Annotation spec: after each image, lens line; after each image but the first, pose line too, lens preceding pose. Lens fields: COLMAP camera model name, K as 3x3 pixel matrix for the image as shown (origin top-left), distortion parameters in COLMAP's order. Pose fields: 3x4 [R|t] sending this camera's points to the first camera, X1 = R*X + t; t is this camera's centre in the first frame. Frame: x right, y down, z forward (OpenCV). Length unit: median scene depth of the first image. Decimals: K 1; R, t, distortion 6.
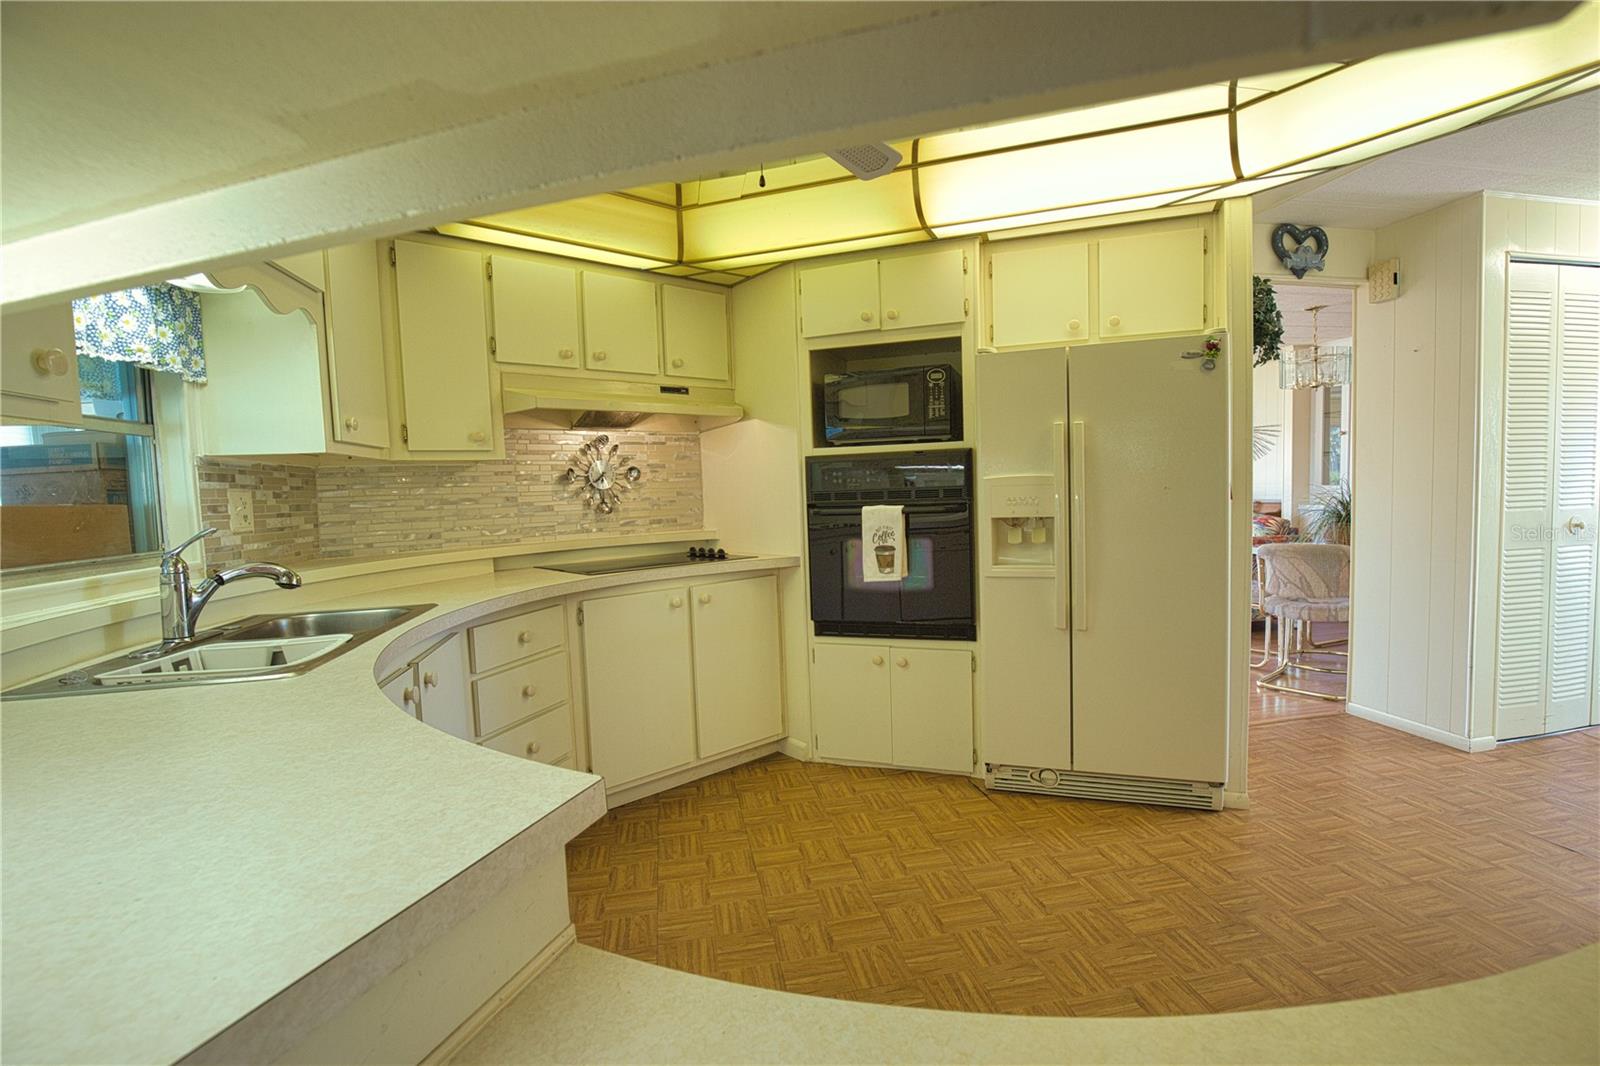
lens RADIAL K [[734.2, 0, 814.4], [0, 734.2, 538.9], [0, 0, 1]] dist [-0.025397, 0.000631]
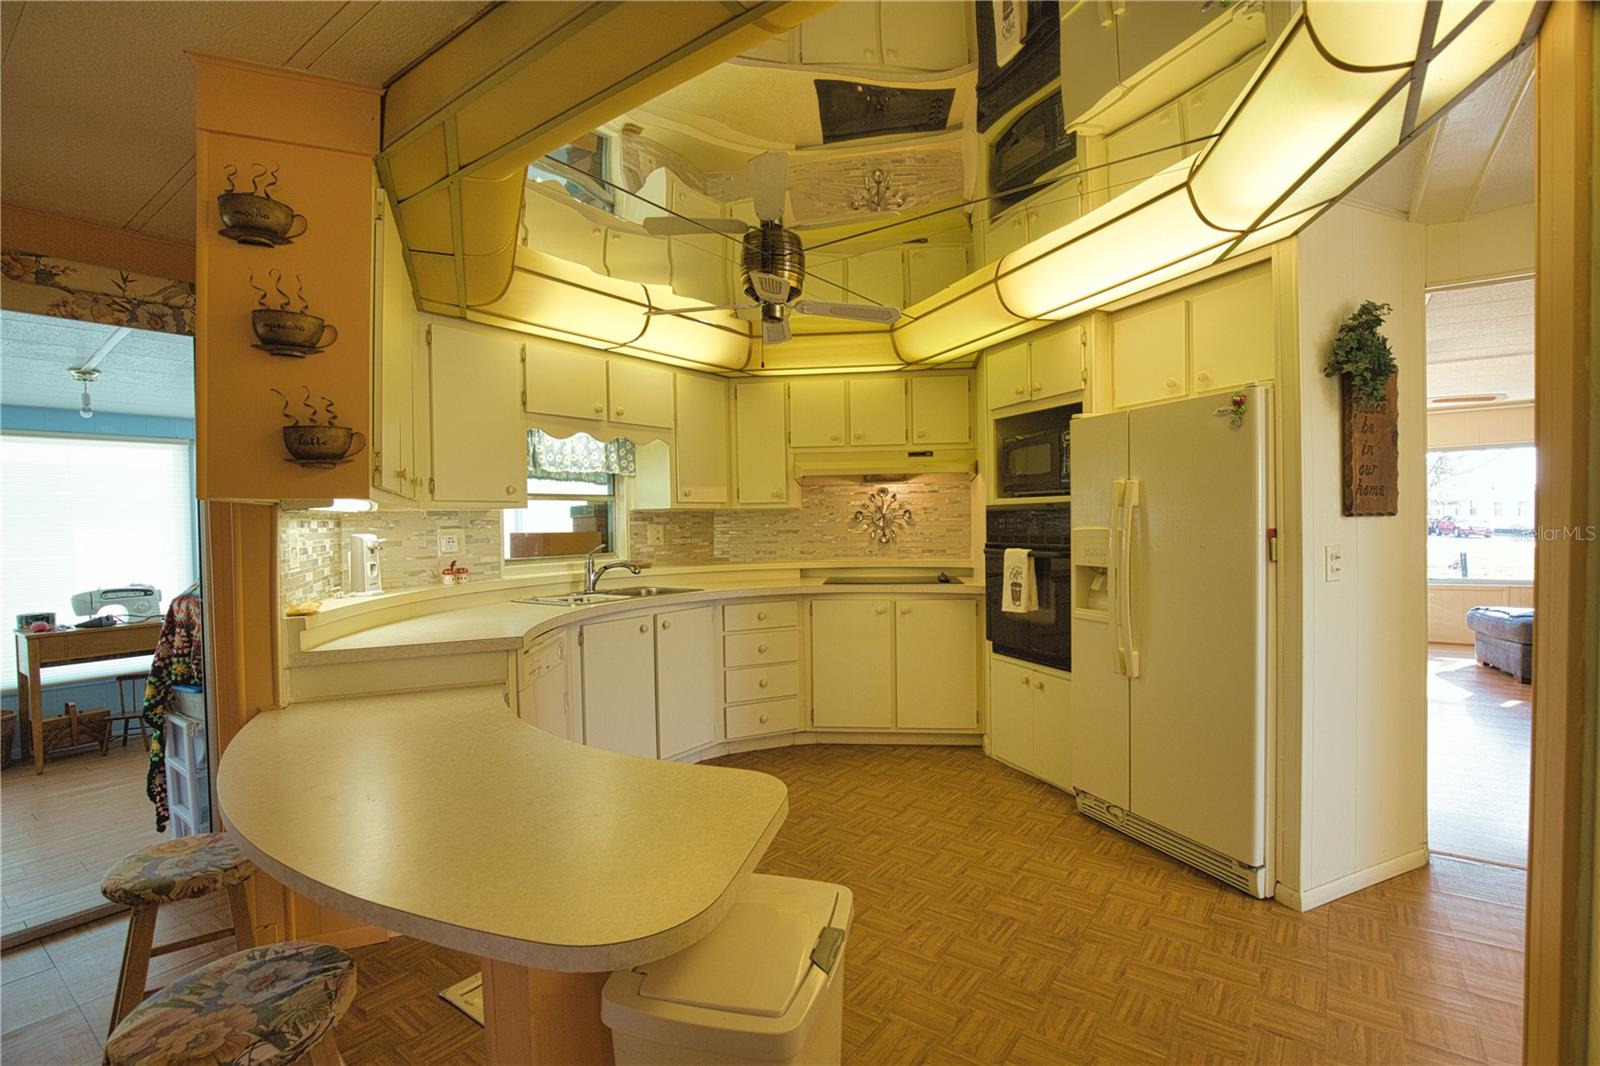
lens RADIAL K [[734.2, 0, 814.4], [0, 734.2, 538.9], [0, 0, 1]] dist [-0.025397, 0.000631]
pose [[0.674947, 0.043460, -0.736586, 0.758117], [-0.061301, 0.998116, 0.002719, -0.044957], [0.735316, 0.043318, 0.676339, -0.049861]]
